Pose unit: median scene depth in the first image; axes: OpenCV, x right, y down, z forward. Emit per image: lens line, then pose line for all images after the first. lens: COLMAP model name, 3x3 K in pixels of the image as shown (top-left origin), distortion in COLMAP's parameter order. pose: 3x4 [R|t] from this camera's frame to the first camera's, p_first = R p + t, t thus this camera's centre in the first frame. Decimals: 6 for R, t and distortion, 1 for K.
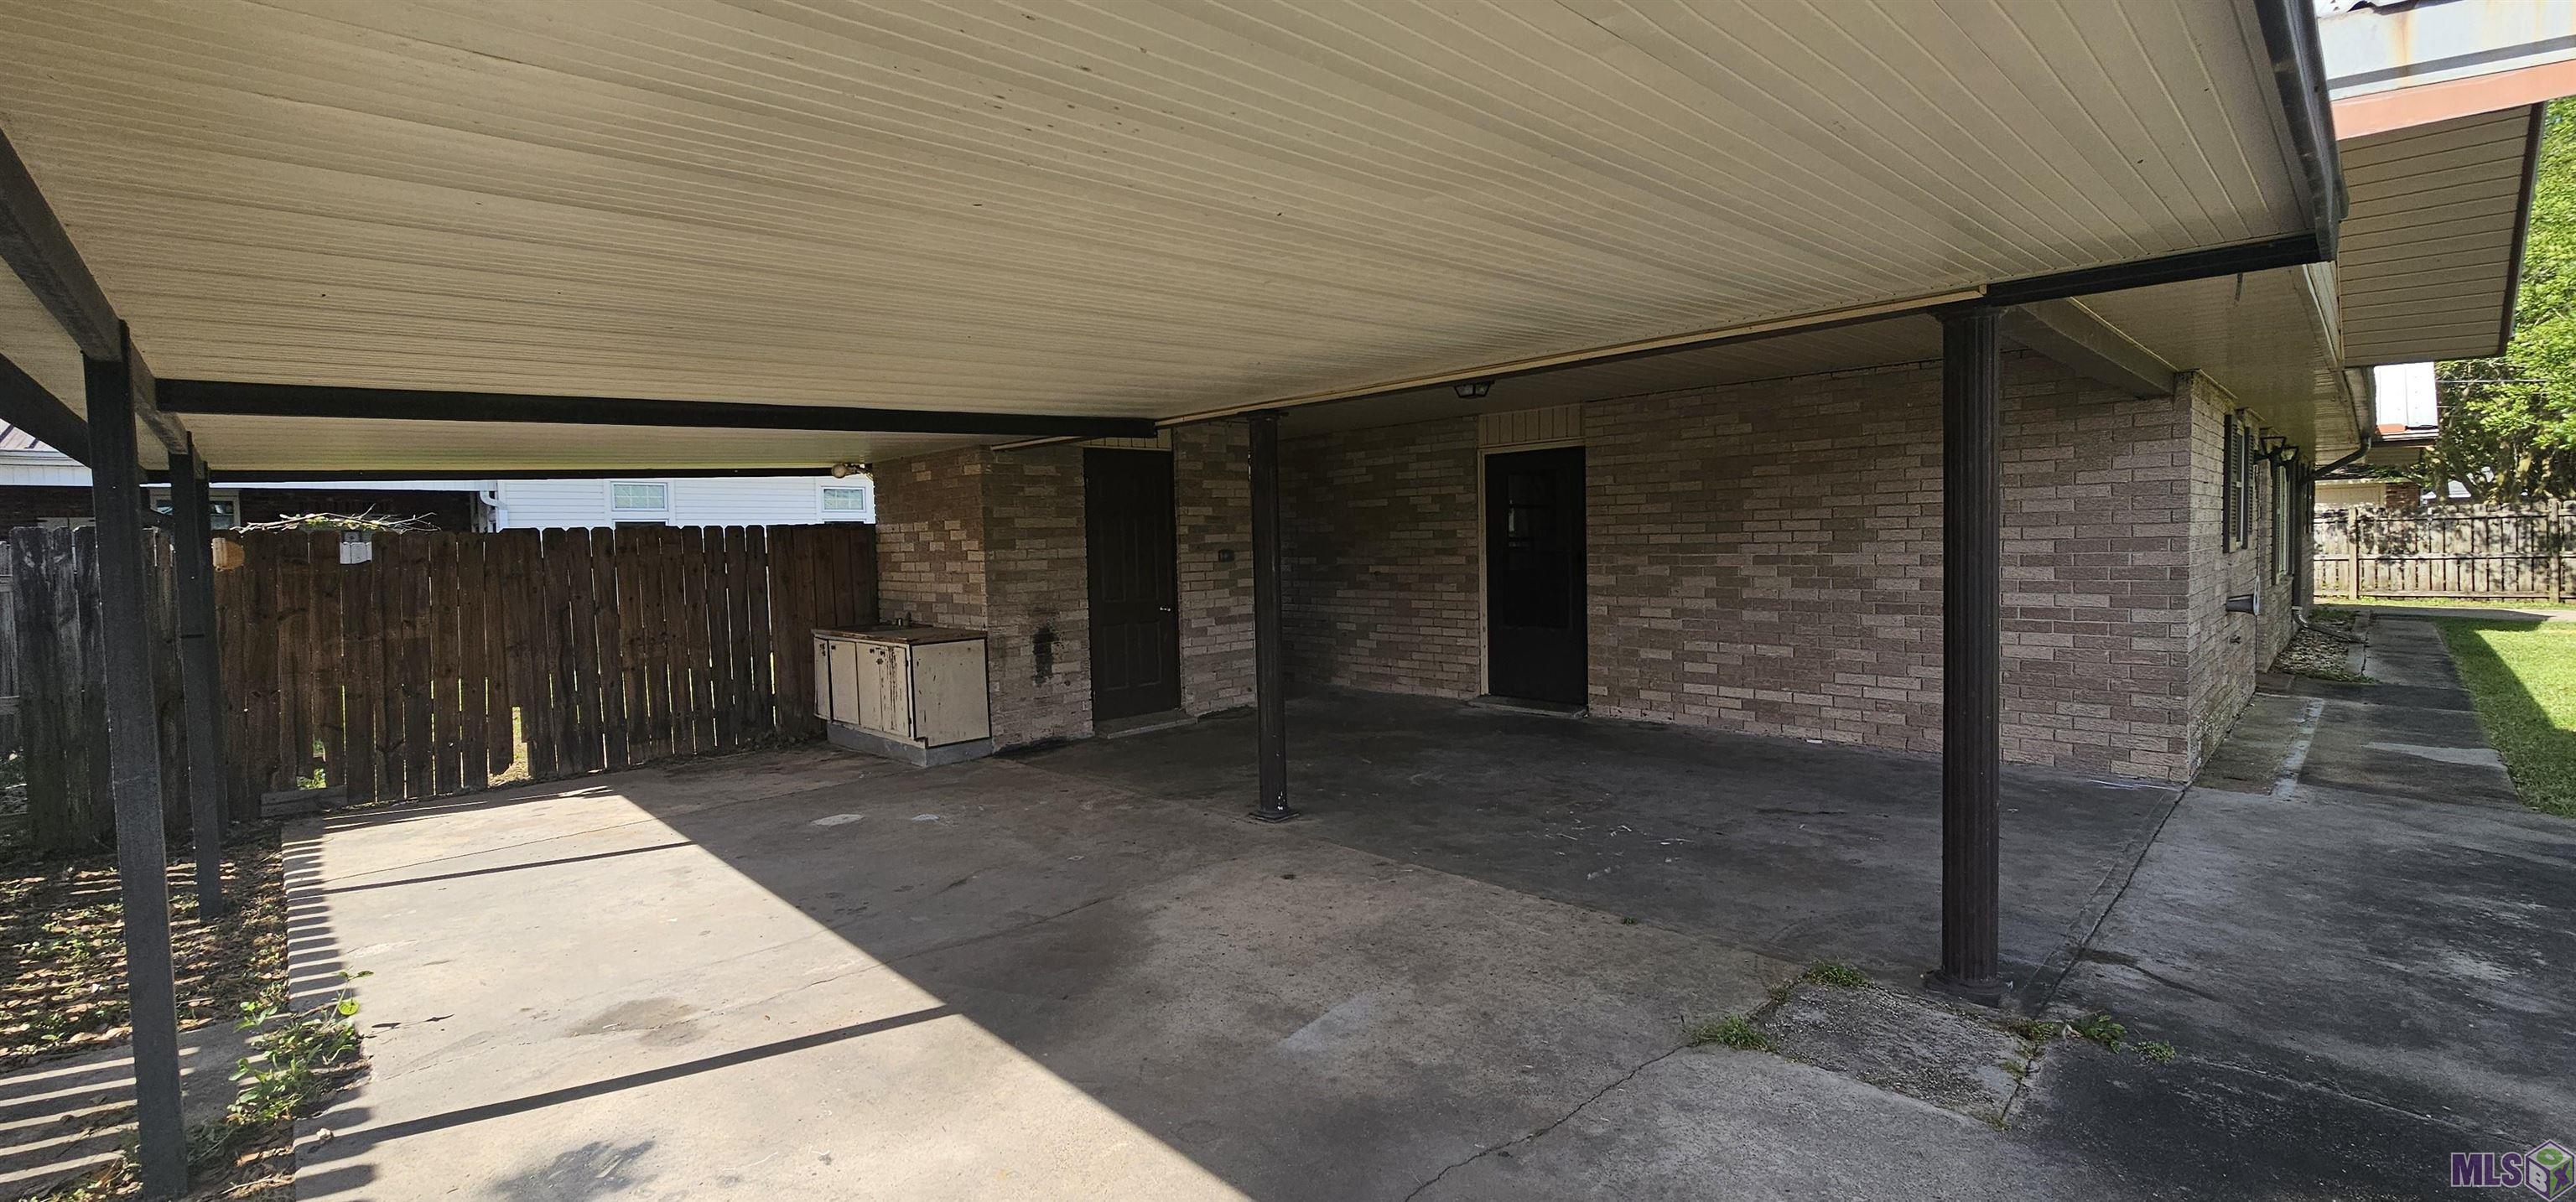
lens RADIAL K [[1059.5, 0, 1281.7], [0, 1059.5, 590.4], [0, 0, 1]] dist [-0.000600, 0.000115]
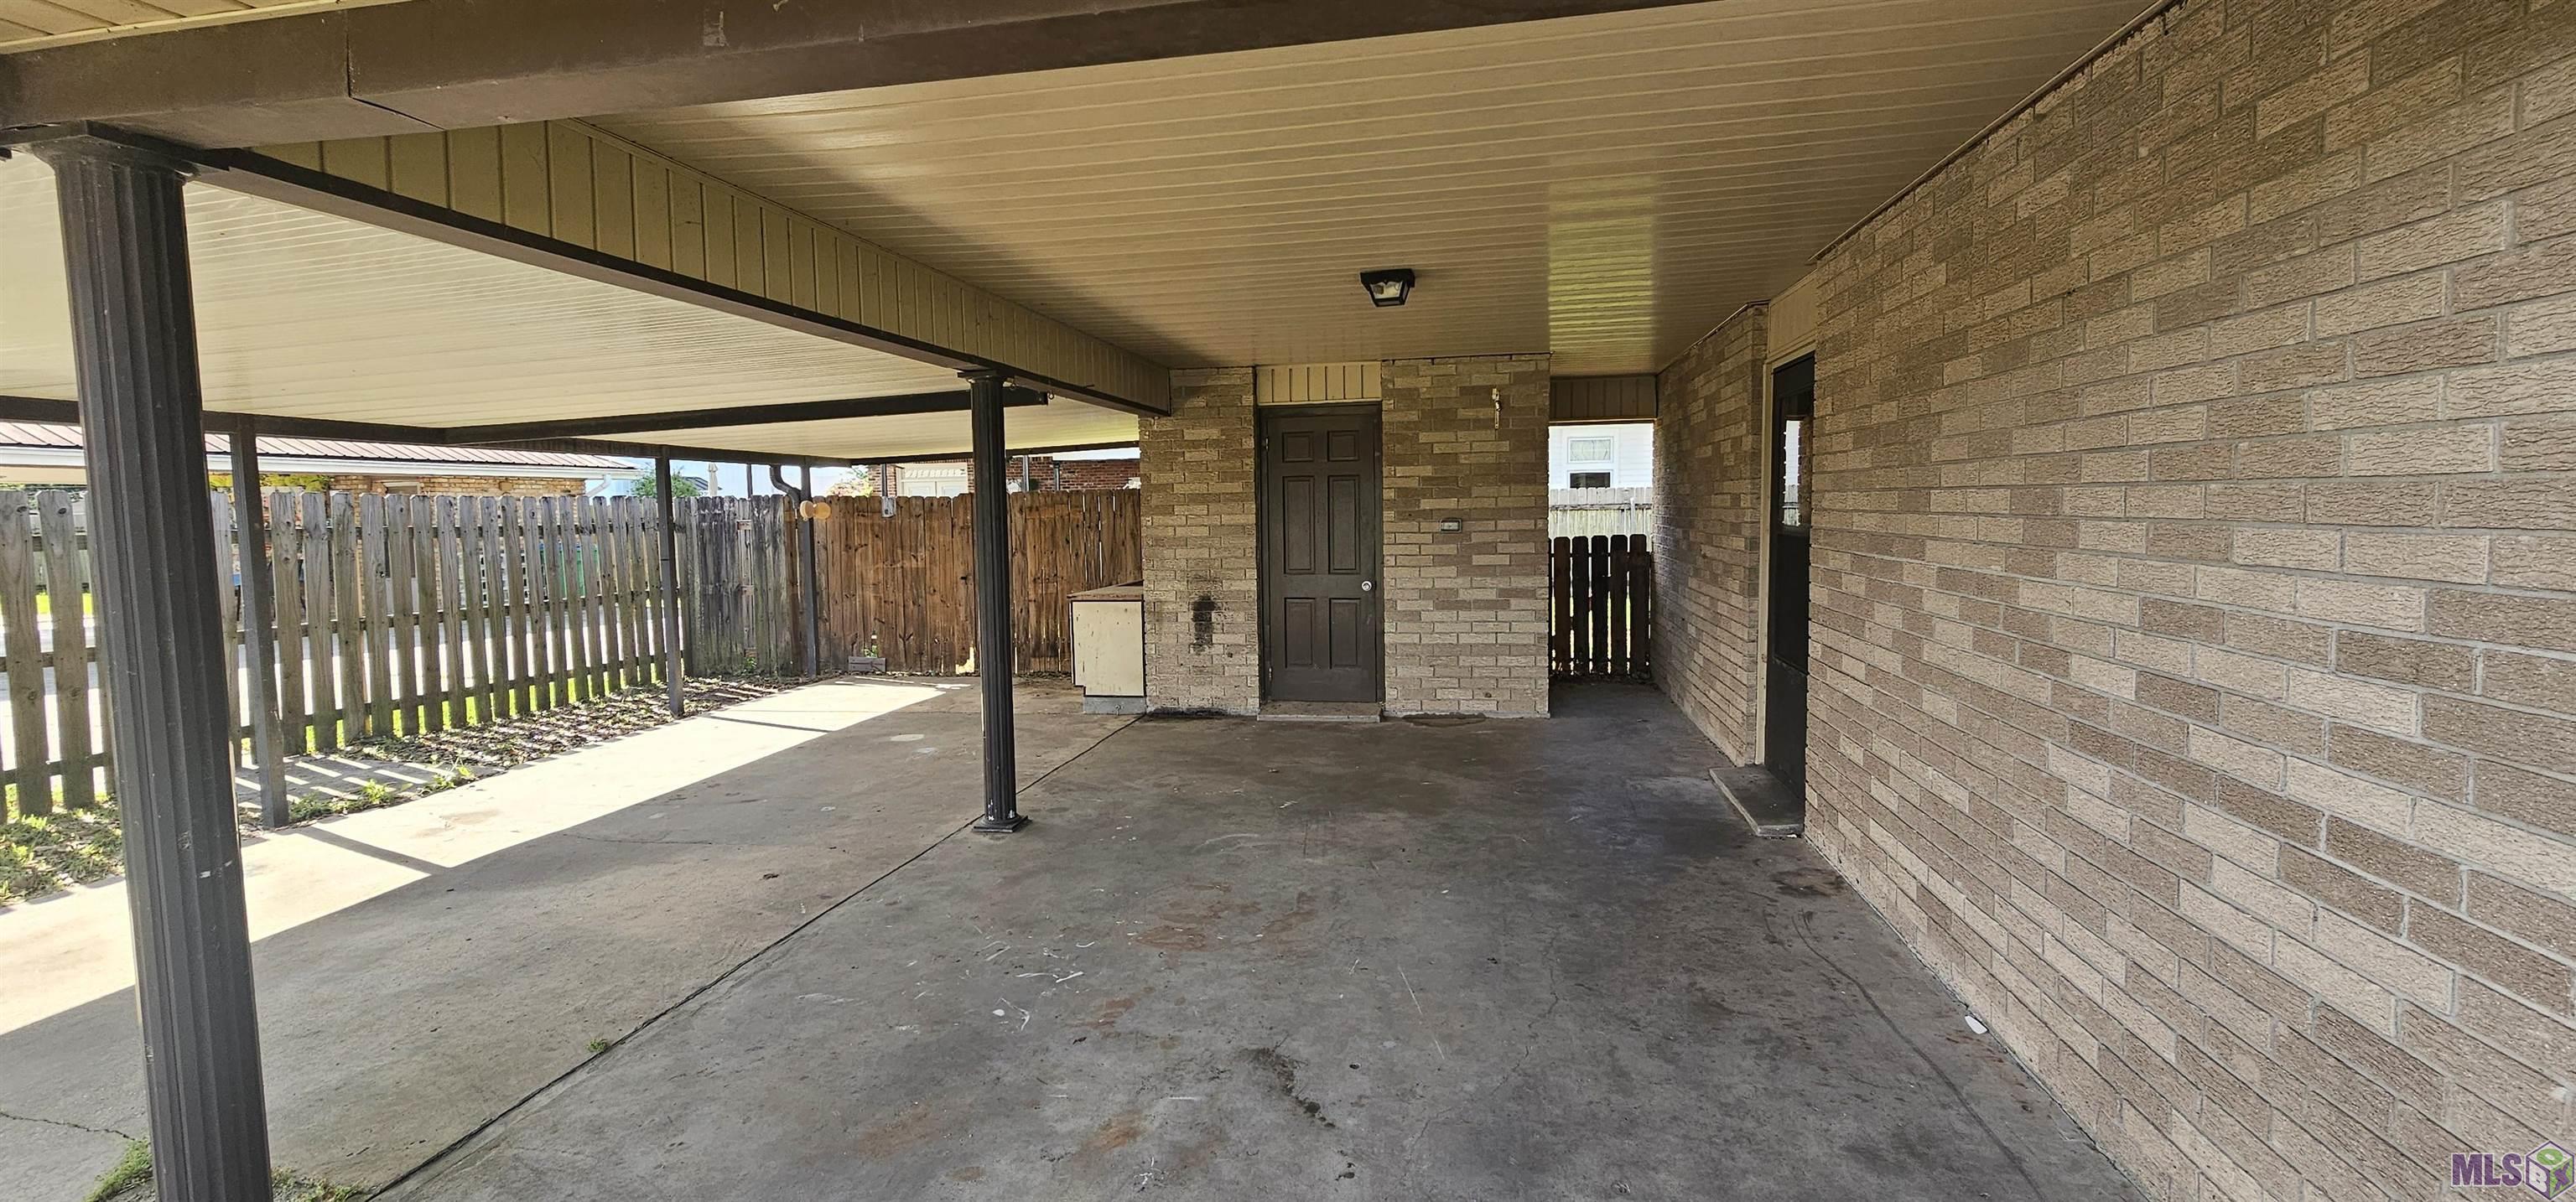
lens RADIAL K [[1059.5, 0, 1281.7], [0, 1059.5, 590.4], [0, 0, 1]] dist [-0.000600, 0.000115]
pose [[0.572928, 0.079830, -0.815709, 0.609589], [-0.035109, 0.996722, 0.072886, -0.043049], [0.818853, -0.013119, 0.573853, 0.491443]]
